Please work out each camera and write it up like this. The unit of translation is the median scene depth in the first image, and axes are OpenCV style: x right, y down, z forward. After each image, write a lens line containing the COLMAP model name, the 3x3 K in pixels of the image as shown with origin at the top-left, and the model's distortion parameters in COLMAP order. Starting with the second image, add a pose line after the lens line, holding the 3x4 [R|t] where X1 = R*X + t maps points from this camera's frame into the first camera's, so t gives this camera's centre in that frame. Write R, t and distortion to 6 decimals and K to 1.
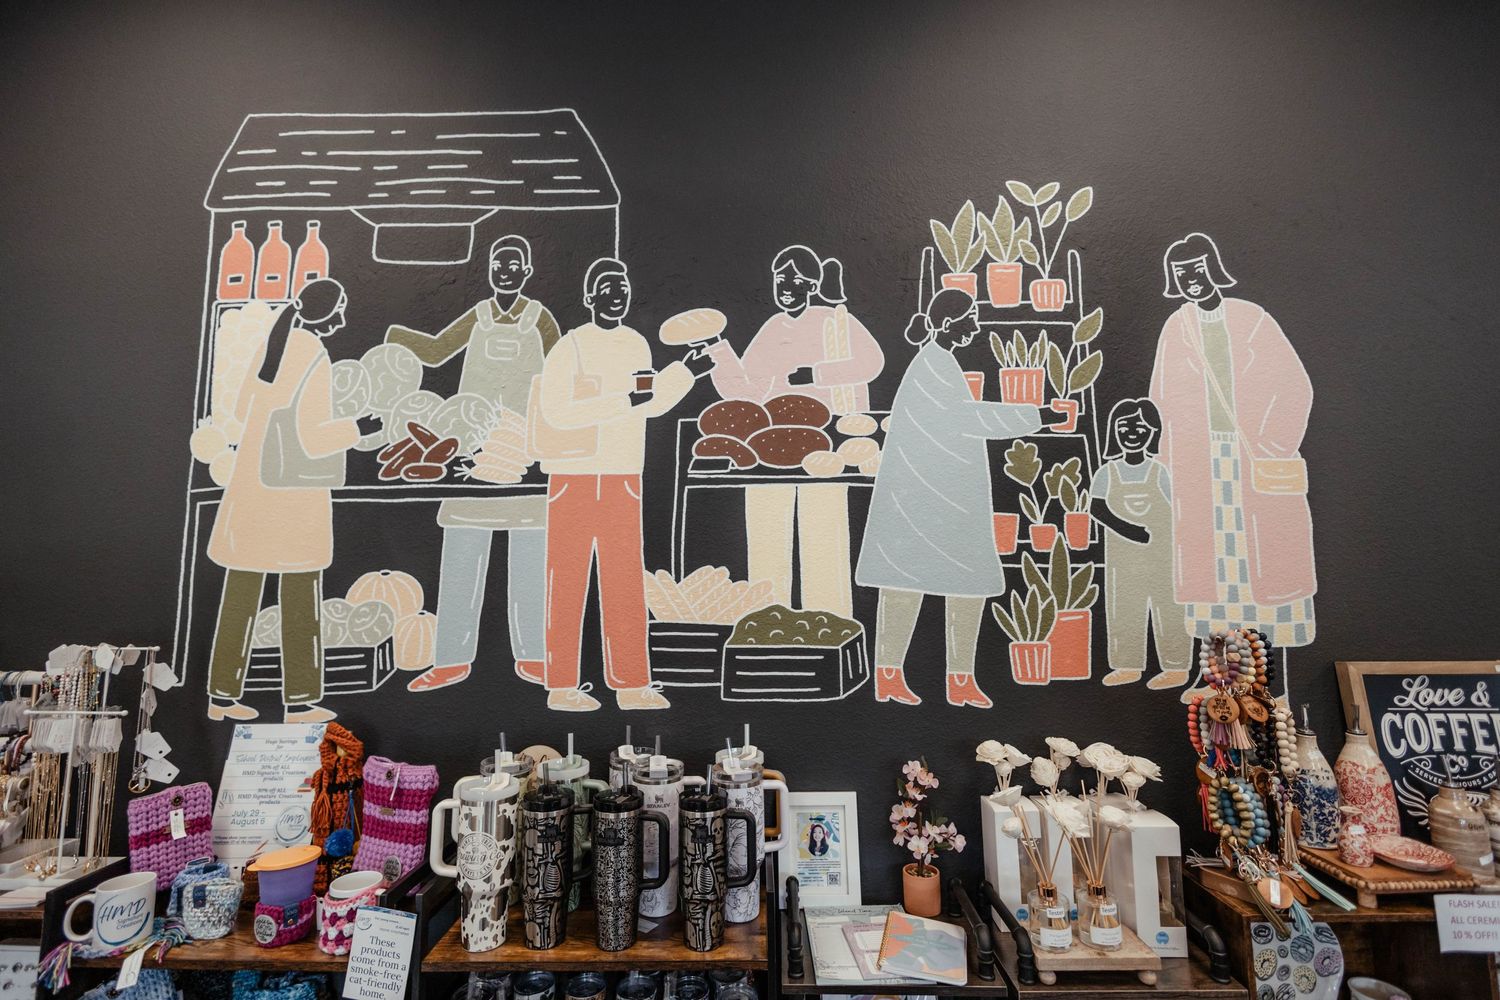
lens RADIAL K [[692.2, 0, 749.7], [0, 692.2, 498.1], [0, 0, 1]] dist [0.016762, -0.005960]
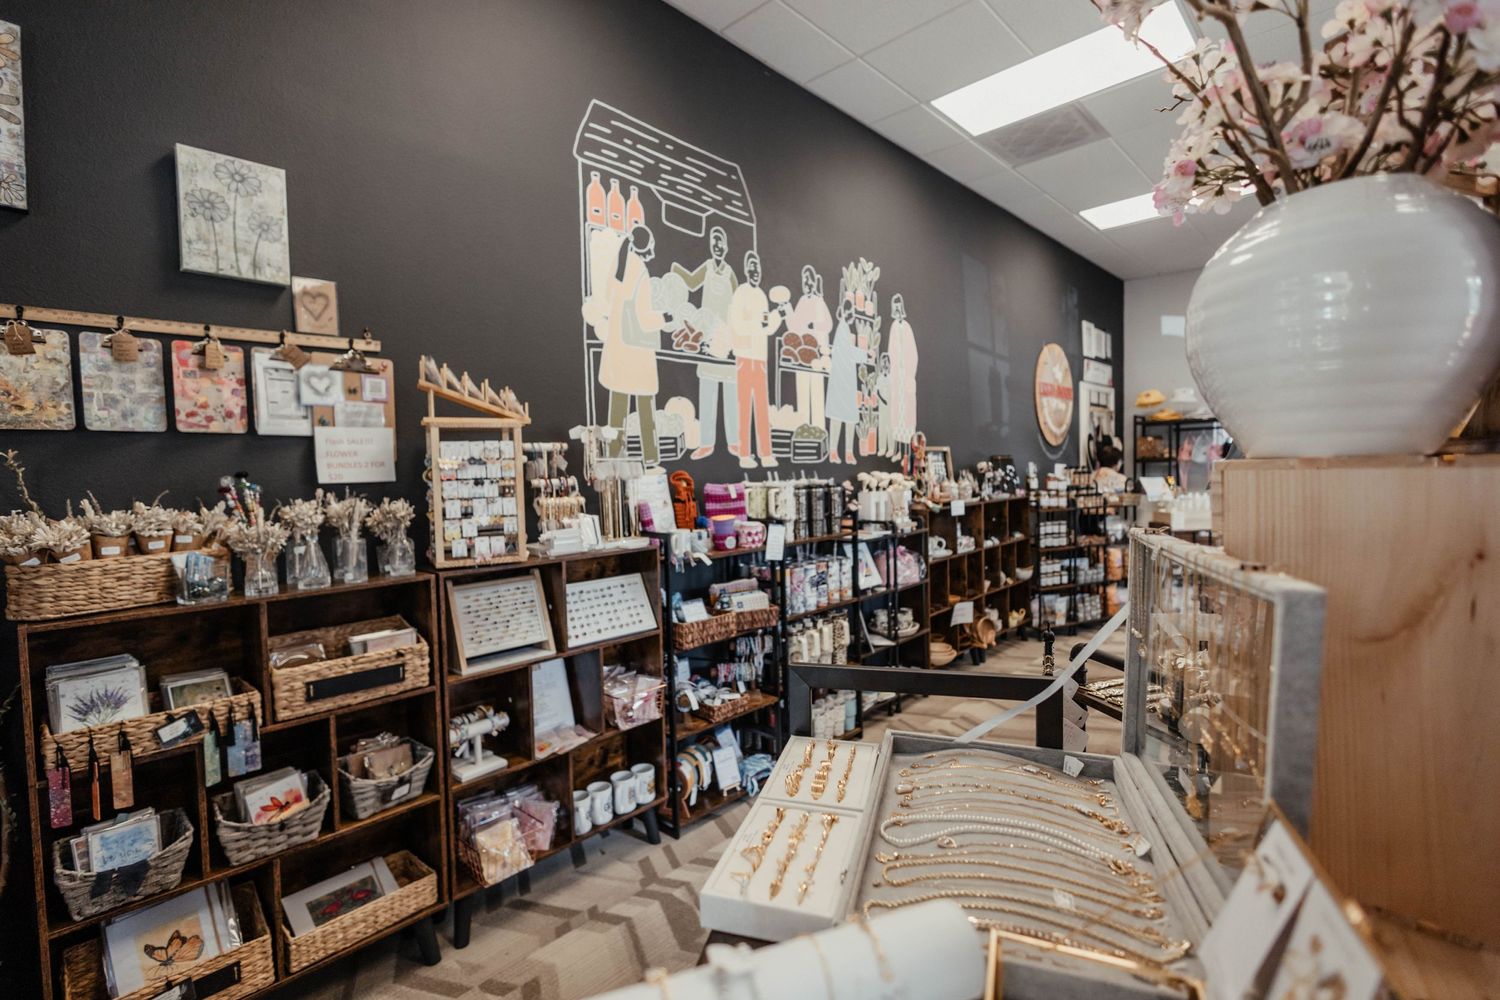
lens RADIAL K [[701.7, 0, 747.6], [0, 701.7, 495.3], [0, 0, 1]] dist [0.014103, -0.005075]
pose [[0.647573, -0.036066, 0.761149, -1.896840], [-0.066966, 0.992321, 0.103993, 0.159226], [-0.759055, -0.118314, 0.640186, -0.418479]]
